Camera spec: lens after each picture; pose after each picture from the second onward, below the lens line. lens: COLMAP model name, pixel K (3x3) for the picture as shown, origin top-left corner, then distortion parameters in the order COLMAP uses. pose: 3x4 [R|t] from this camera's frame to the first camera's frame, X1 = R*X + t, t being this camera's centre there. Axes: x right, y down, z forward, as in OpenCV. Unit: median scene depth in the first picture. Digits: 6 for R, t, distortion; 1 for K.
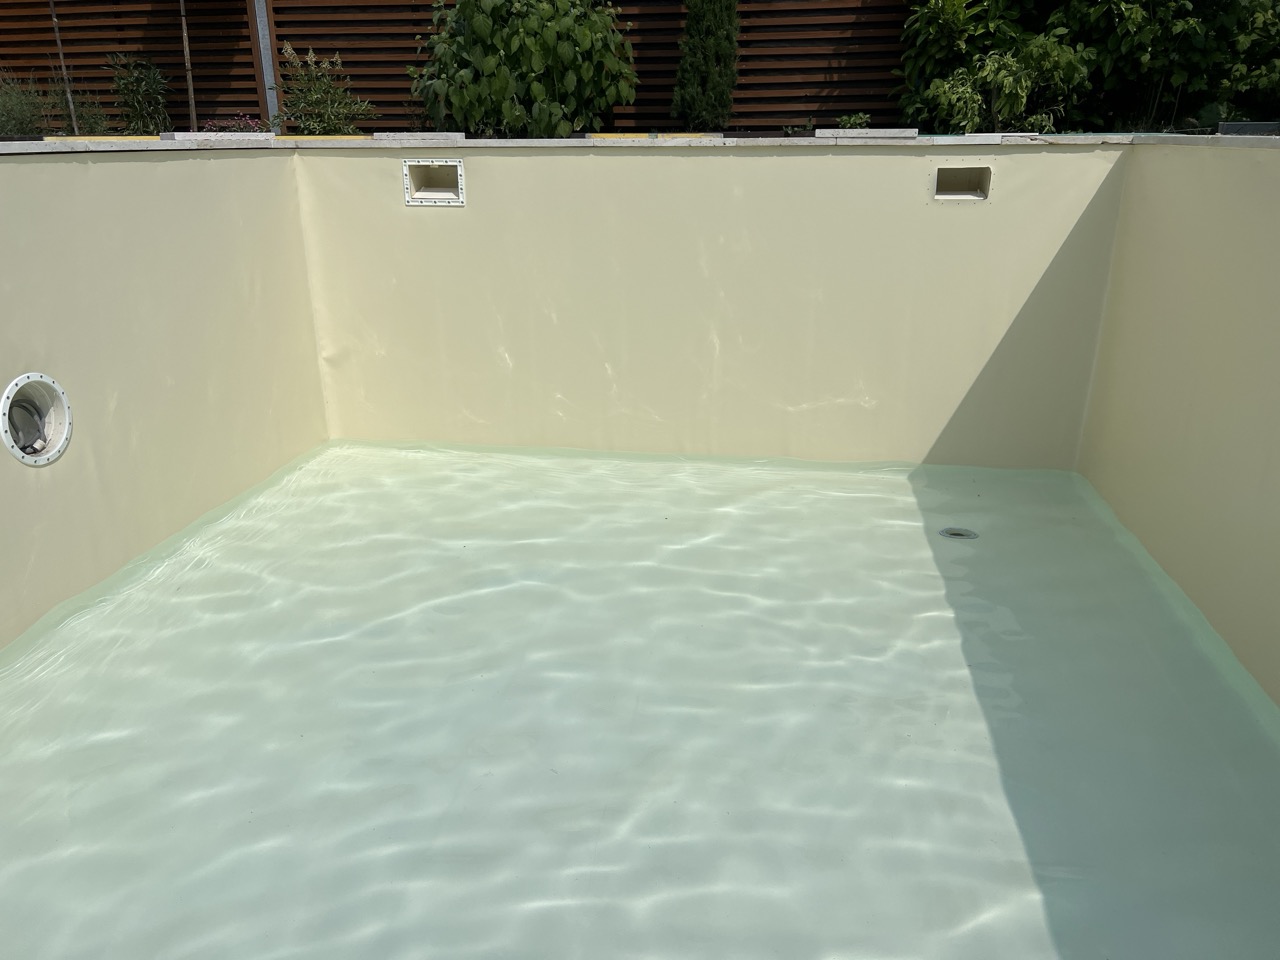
lens RADIAL K [[942.7, 0, 628.9], [0, 942.7, 483.4], [0, 0, 1]] dist [0.056319, -0.063733]
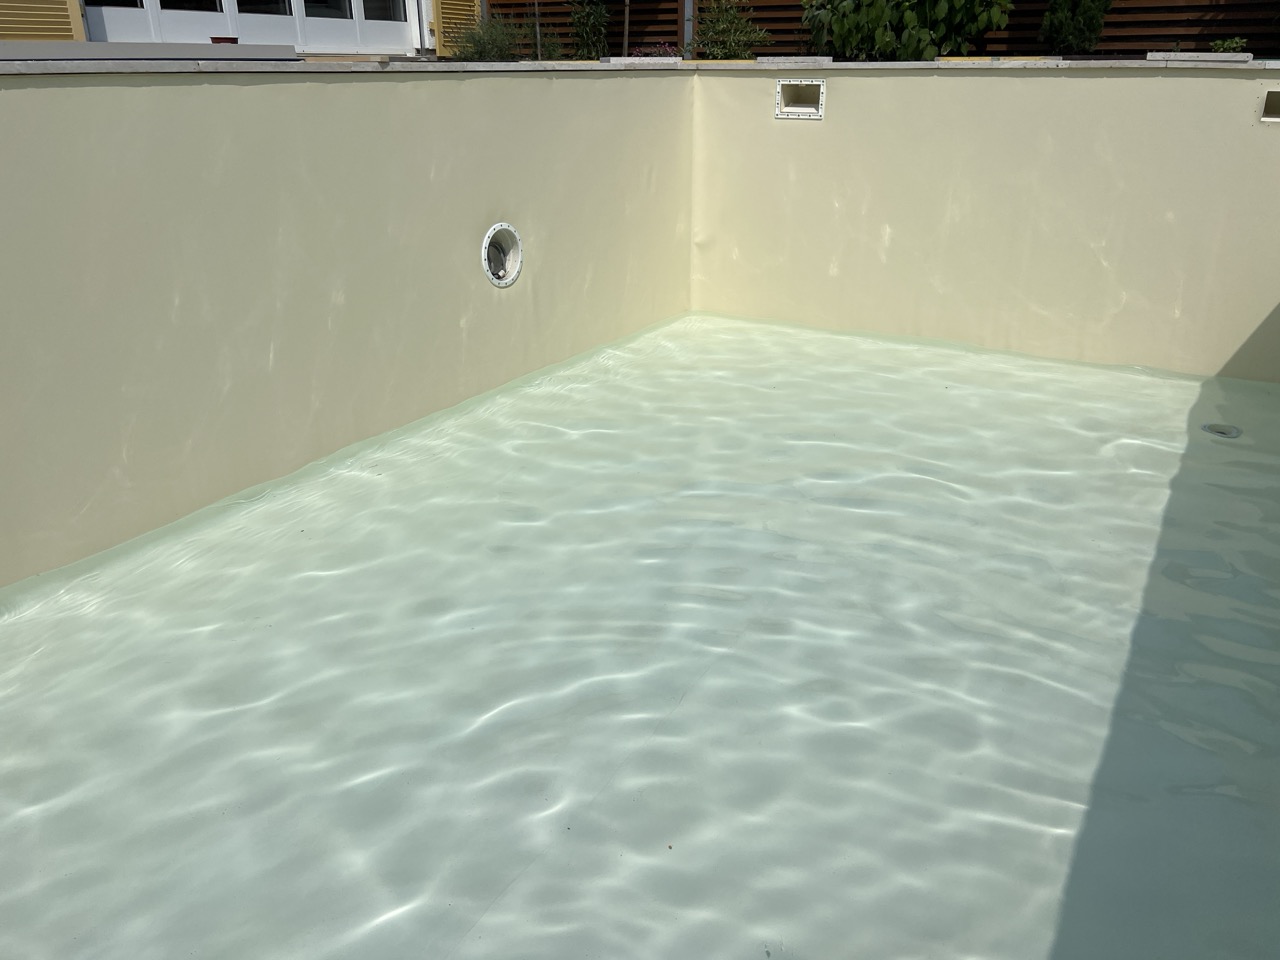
lens RADIAL K [[942.7, 0, 658.1], [0, 942.7, 474.1], [0, 0, 1]] dist [0.056319, -0.063733]
pose [[0.931207, 0.147951, -0.333112, 0.077917], [-0.128545, 0.988496, 0.079695, 0.063721], [0.341071, -0.031393, 0.939513, -0.166294]]
